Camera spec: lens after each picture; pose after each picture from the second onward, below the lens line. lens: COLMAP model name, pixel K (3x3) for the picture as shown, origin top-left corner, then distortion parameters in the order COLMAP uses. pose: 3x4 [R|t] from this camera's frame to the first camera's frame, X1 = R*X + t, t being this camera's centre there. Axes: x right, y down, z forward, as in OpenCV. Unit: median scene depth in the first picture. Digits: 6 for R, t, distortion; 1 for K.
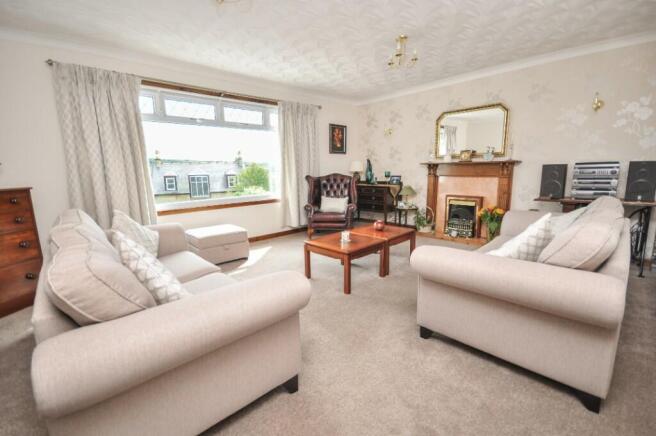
lens RADIAL K [[293.6, 0, 330.4], [0, 293.6, 218.8], [0, 0, 1]] dist [0.002507, 0.000033]
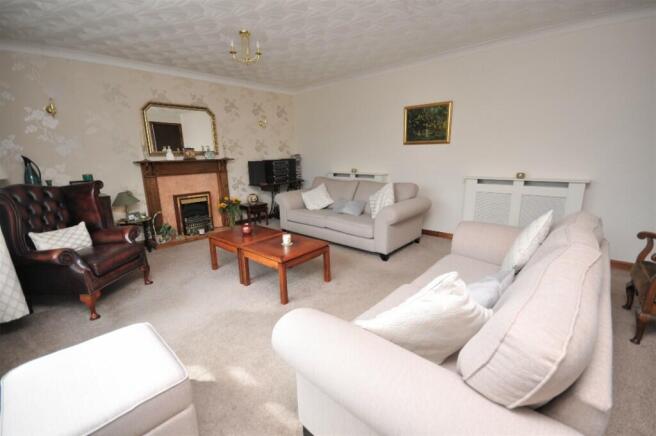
lens RADIAL K [[293.6, 0, 322.1], [0, 293.6, 218.6], [0, 0, 1]] dist [0.002507, 0.000033]
pose [[-0.050785, -0.185182, 0.981391, -0.587833], [0.211265, 0.958429, 0.191782, -0.099563], [-0.976109, 0.217073, -0.009551, 0.623463]]
